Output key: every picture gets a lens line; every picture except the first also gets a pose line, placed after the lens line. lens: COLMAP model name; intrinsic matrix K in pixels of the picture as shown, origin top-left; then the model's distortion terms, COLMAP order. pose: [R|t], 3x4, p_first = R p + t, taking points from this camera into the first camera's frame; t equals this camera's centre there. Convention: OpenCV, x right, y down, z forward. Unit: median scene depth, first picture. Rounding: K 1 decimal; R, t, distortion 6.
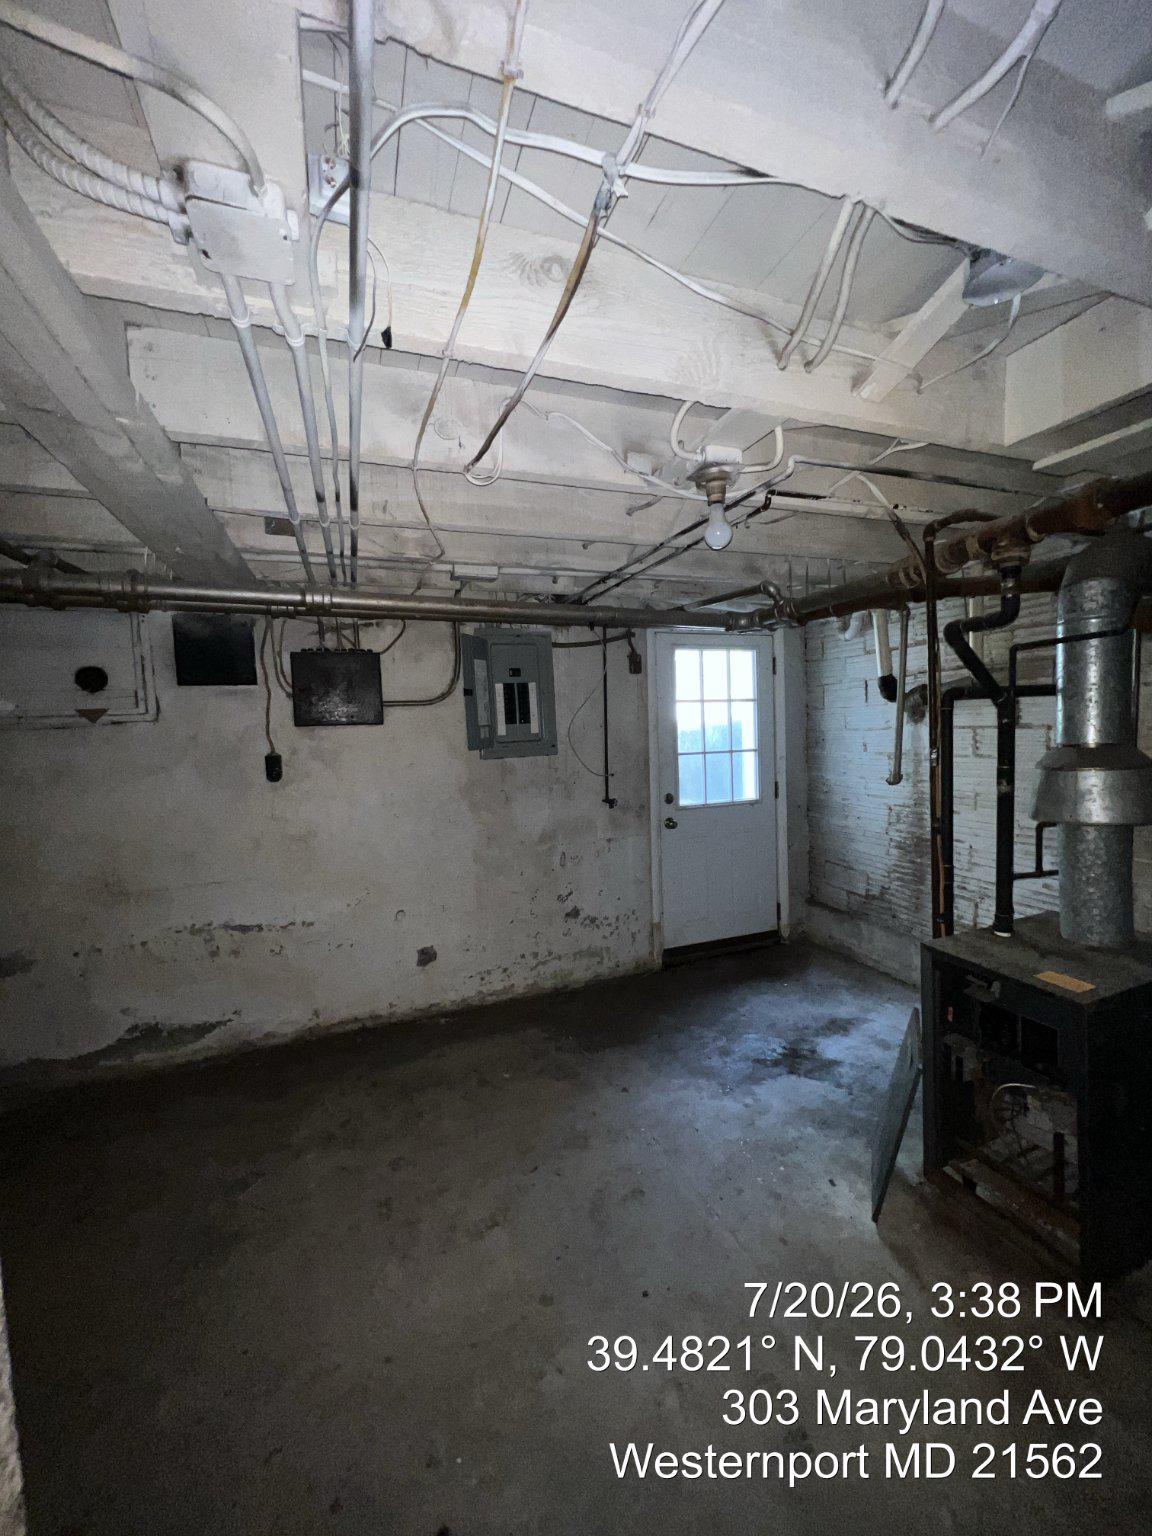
lens RADIAL K [[614.0, 0, 582.3], [0, 614.0, 766.9], [0, 0, 1]] dist [-0.002239, 0.000778]
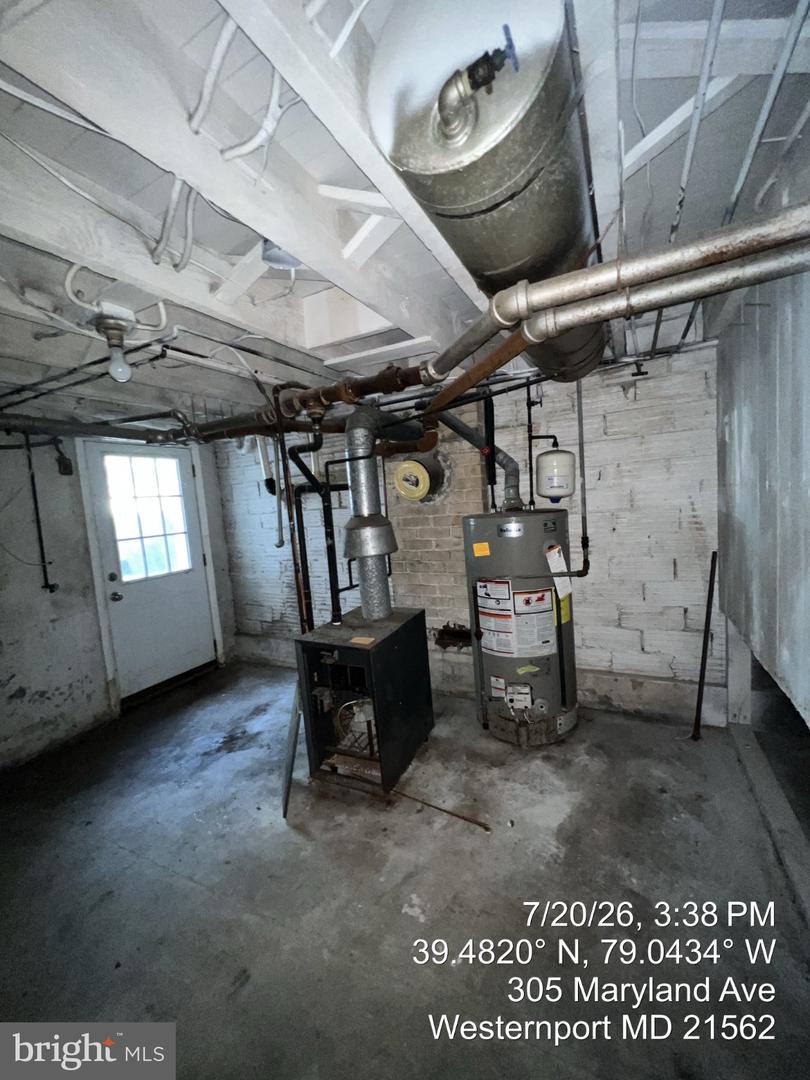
lens RADIAL K [[431.7, 0, 408.1], [0, 431.7, 539.5], [0, 0, 1]] dist [-0.002239, 0.000778]
pose [[0.742712, -0.085292, 0.664157, 0.018996], [0.090351, 0.995549, 0.026812, 0.009647], [-0.663488, 0.040094, 0.747112, -0.057068]]
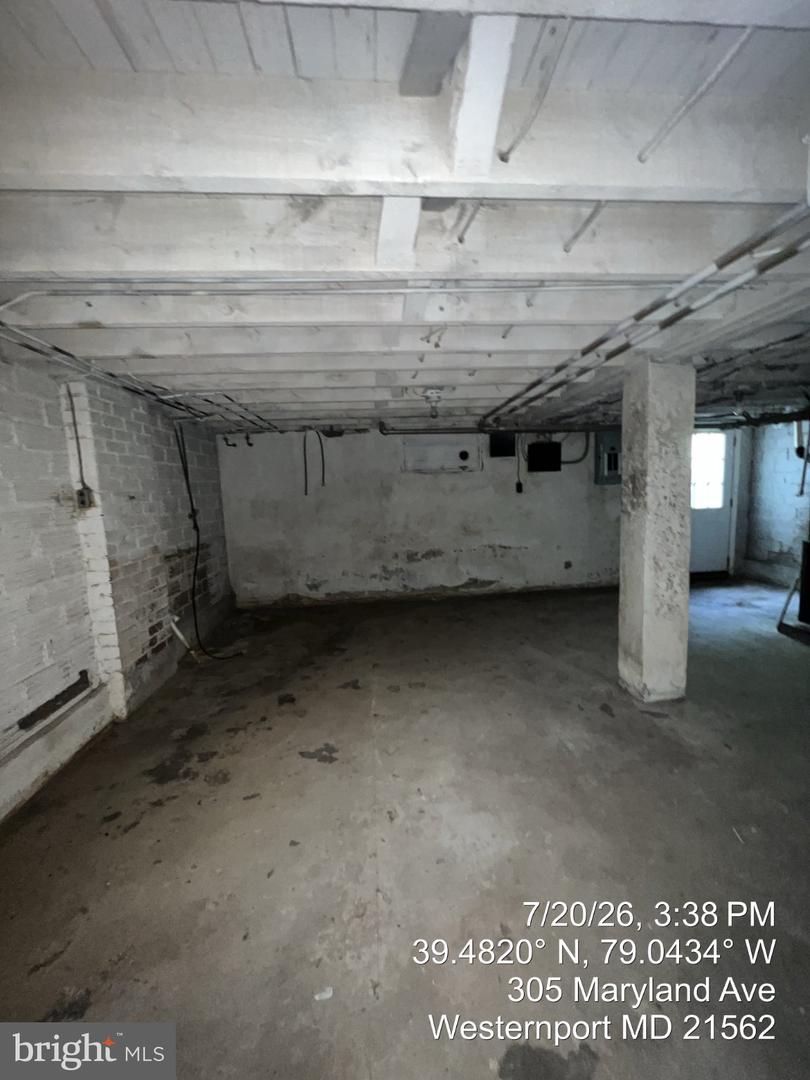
lens RADIAL K [[431.7, 0, 407.3], [0, 431.7, 542.2], [0, 0, 1]] dist [-0.002239, 0.000778]
pose [[0.961433, 0.035185, -0.272780, -0.482823], [-0.014552, 0.996902, 0.077298, 0.107211], [0.274655, -0.070347, 0.958966, -1.018719]]
